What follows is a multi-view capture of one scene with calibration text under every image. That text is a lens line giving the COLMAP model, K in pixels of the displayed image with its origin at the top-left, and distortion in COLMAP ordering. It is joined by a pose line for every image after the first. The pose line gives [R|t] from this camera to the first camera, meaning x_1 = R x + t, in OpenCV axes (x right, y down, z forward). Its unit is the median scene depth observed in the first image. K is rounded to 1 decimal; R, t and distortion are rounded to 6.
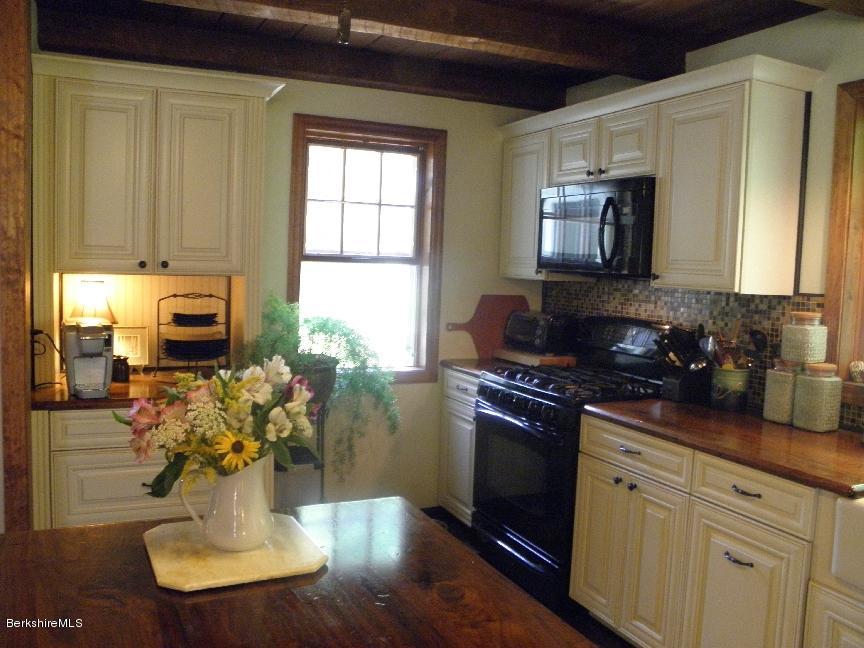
lens RADIAL K [[732.8, 0, 432.0], [0, 732.8, 324.0], [0, 0, 1]] dist [-0.186687, 0.162689]
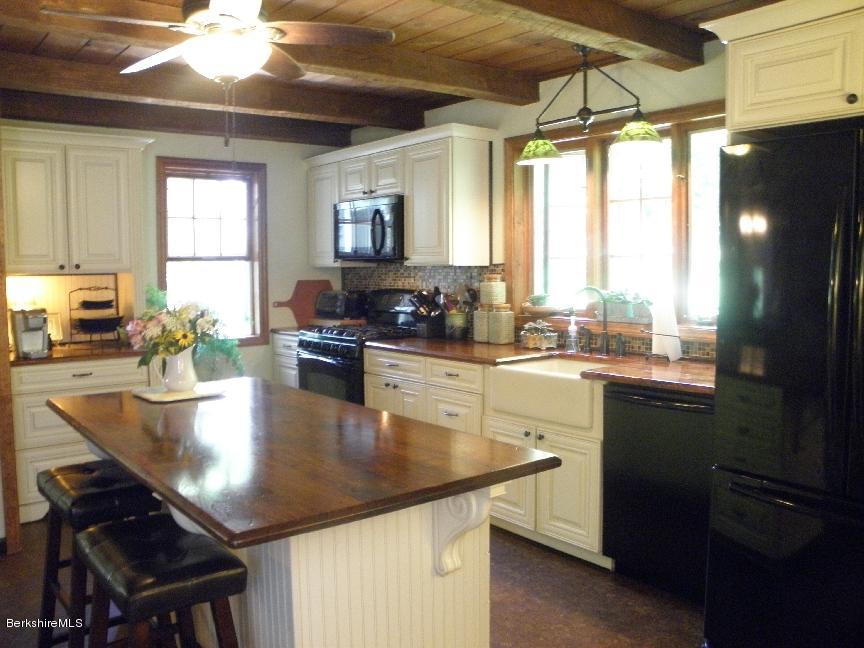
lens RADIAL K [[732.8, 0, 432.0], [0, 732.8, 324.0], [0, 0, 1]] dist [-0.186687, 0.162689]
pose [[0.970165, -0.062232, 0.234321, -0.017381], [0.062482, 0.998026, 0.006362, 0.064387], [-0.234254, 0.008468, 0.972138, -0.521608]]
